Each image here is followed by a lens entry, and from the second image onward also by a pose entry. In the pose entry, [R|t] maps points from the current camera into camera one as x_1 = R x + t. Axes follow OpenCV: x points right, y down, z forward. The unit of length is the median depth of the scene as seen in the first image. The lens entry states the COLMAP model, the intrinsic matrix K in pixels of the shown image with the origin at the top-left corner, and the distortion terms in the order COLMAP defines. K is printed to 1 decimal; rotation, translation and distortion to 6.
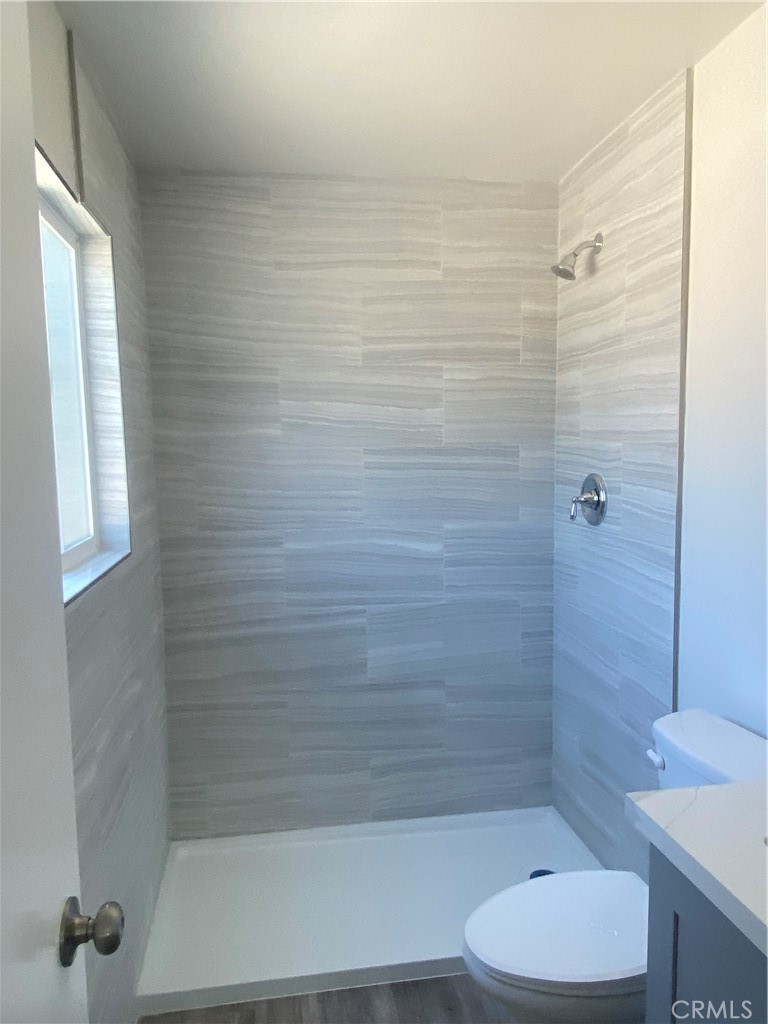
lens RADIAL K [[734.4, 0, 384.1], [0, 734.4, 530.9], [0, 0, 1]] dist [0.091065, -0.119433]
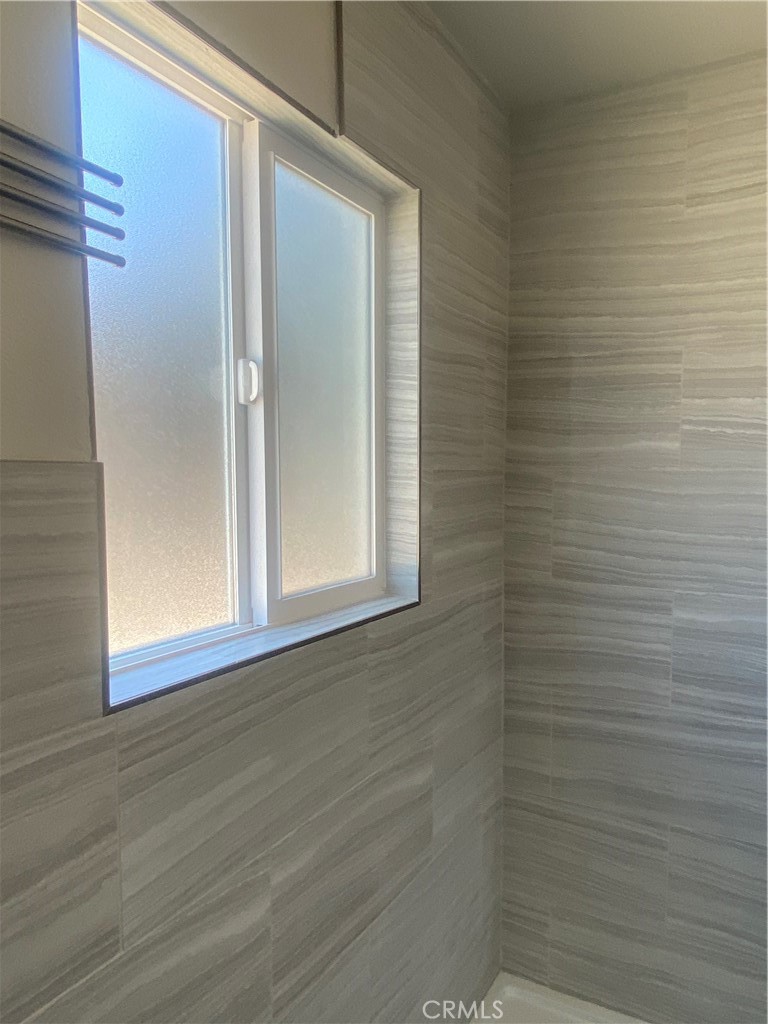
lens RADIAL K [[734.4, 0, 384.1], [0, 734.4, 530.9], [0, 0, 1]] dist [0.091065, -0.119433]
pose [[0.779130, 0.068179, -0.623144, 0.079741], [-0.087056, 0.996203, 0.000148, -0.033162], [0.620788, 0.054133, 0.782107, 0.305153]]
